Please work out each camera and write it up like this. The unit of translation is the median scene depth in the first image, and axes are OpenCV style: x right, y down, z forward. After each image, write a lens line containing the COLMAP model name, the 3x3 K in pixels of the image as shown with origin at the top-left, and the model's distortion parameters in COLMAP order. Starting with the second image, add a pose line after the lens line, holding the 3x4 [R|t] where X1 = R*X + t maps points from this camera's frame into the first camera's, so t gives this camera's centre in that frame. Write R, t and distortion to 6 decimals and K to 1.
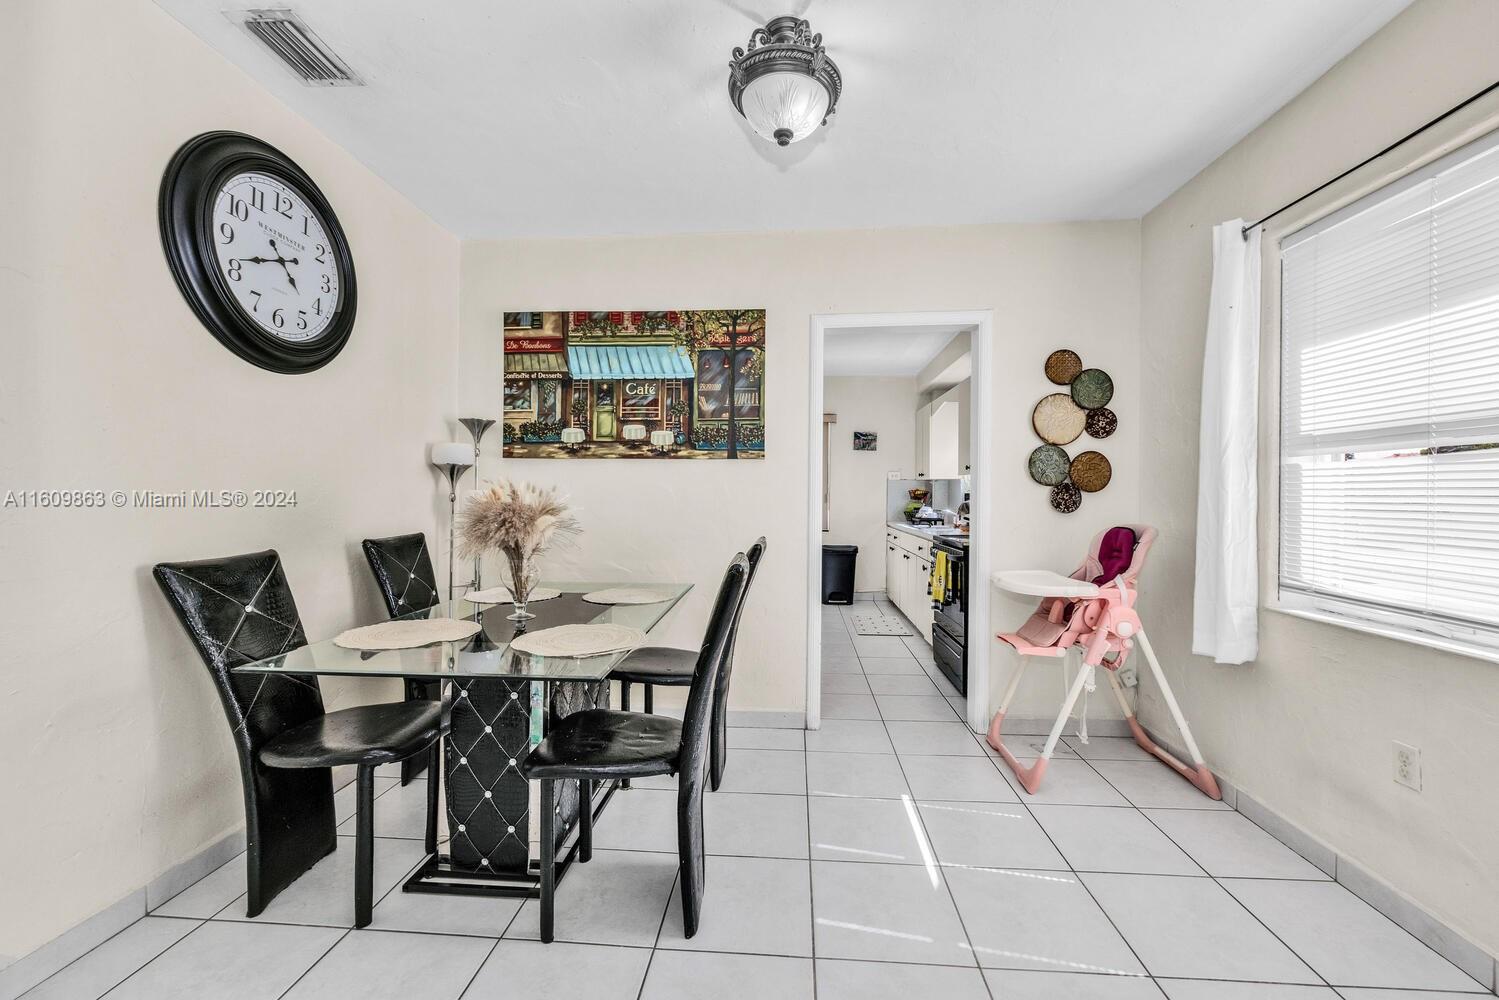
lens RADIAL K [[591.1, 0, 747.1], [0, 591.1, 496.6], [0, 0, 1]] dist [0.000191, 0.000030]
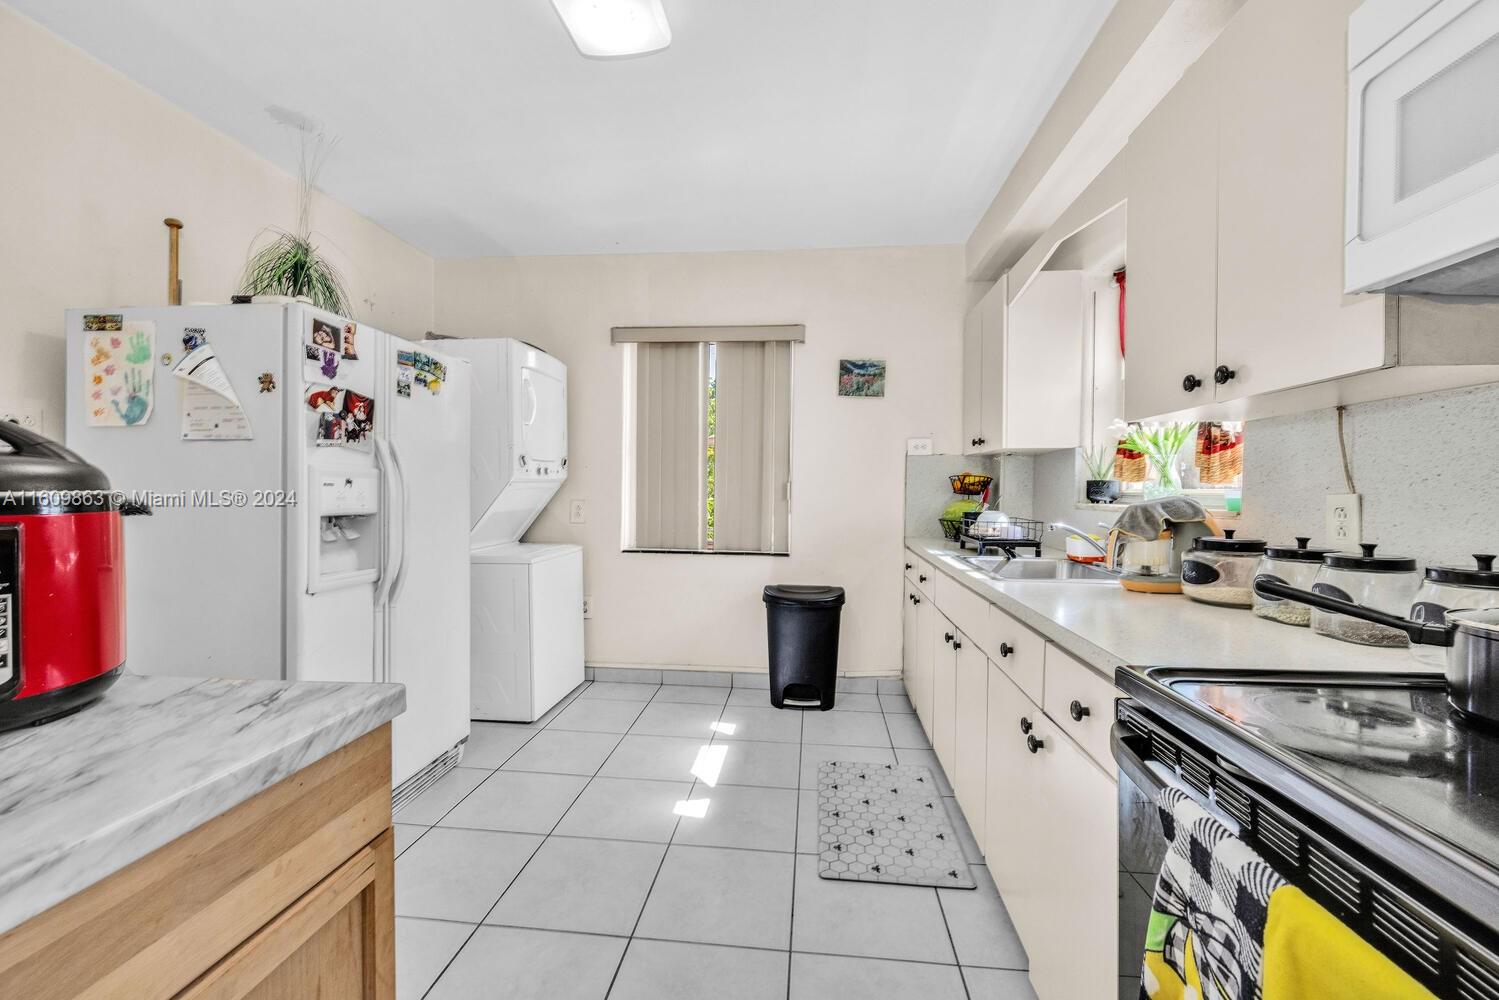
lens RADIAL K [[591.1, 0, 747.1], [0, 591.1, 496.6], [0, 0, 1]] dist [0.000191, 0.000030]
pose [[0.999508, 0.003156, -0.031192, 0.123300], [-0.002888, 0.999958, 0.008643, 0.003017], [0.031218, -0.008549, 0.999476, 0.514488]]
